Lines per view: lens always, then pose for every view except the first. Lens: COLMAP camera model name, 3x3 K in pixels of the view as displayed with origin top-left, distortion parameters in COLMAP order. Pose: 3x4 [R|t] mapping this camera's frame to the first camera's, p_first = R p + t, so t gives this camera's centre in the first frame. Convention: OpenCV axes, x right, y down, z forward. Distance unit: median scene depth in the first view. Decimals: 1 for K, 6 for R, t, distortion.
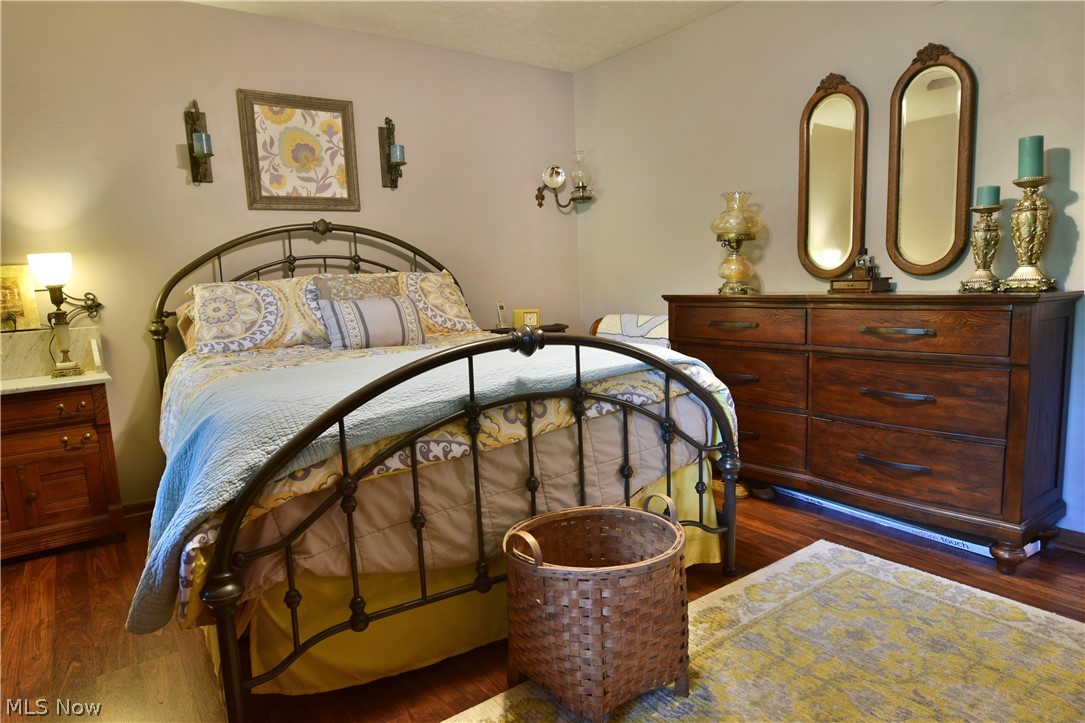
lens RADIAL K [[658.1, 0, 542.5], [0, 658.1, 361.5], [0, 0, 1]] dist [-0.003145, -0.002328]
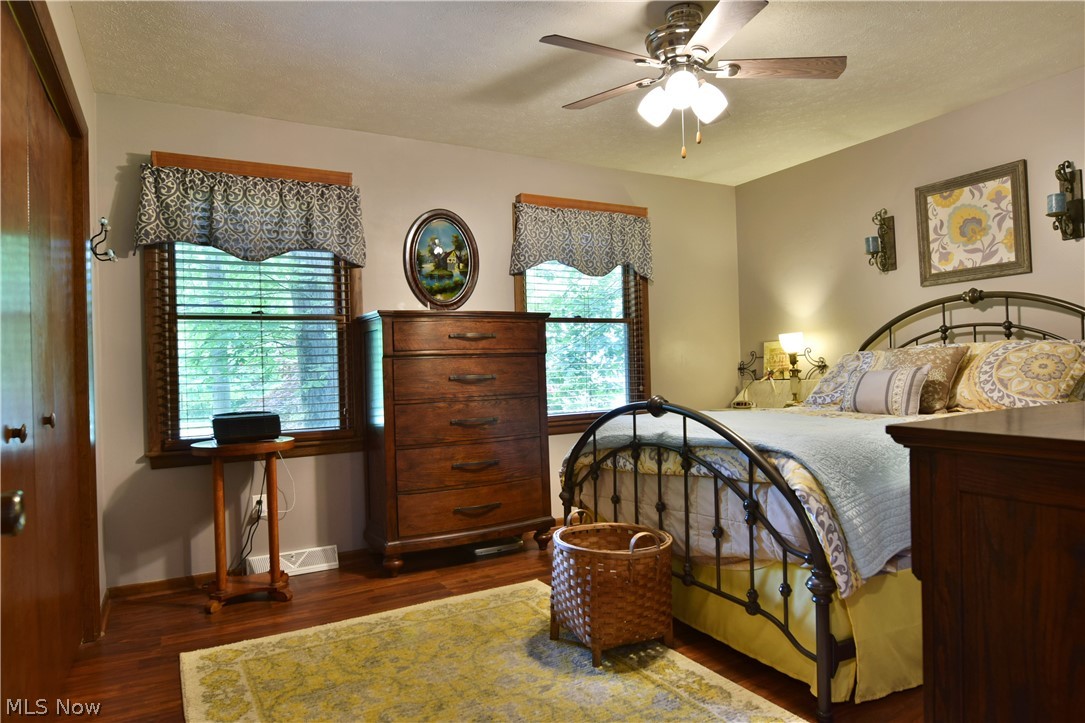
lens RADIAL K [[658.1, 0, 542.5], [0, 658.1, 361.5], [0, 0, 1]] dist [-0.003145, -0.002328]
pose [[-0.099434, 0.032508, -0.994513, 0.777098], [-0.084431, 0.995586, 0.040985, -0.091422], [0.991456, 0.088043, -0.096250, 0.458391]]
